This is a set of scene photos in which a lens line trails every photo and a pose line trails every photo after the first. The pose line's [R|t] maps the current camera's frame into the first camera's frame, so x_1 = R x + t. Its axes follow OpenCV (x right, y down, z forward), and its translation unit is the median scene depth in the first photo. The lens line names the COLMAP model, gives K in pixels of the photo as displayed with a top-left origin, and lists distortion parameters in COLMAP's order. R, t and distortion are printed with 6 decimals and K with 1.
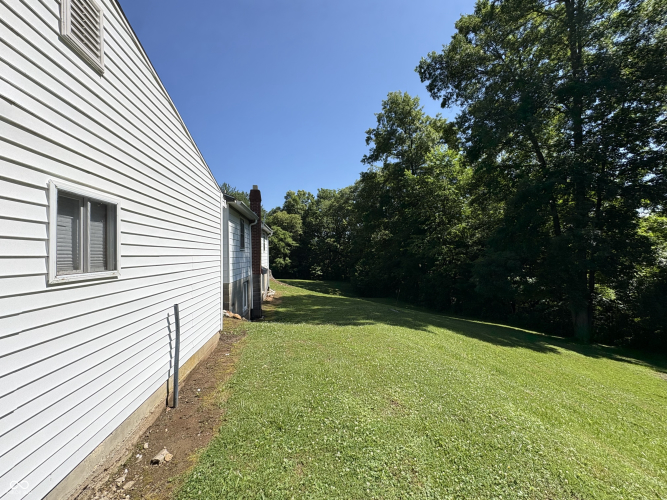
lens RADIAL K [[271.6, 0, 335.6], [0, 271.6, 250.5], [0, 0, 1]] dist [-0.000956, 0.000090]
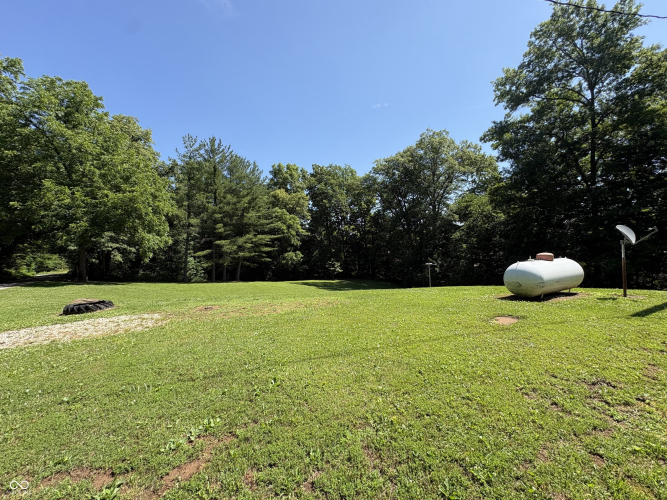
lens RADIAL K [[271.6, 0, 335.6], [0, 271.6, 250.5], [0, 0, 1]] dist [-0.000956, 0.000090]
pose [[0.837903, 0.001557, 0.545817, -0.521754], [-0.004258, 0.999984, 0.003683, 0.022353], [-0.545803, -0.005410, 0.837896, 0.340054]]
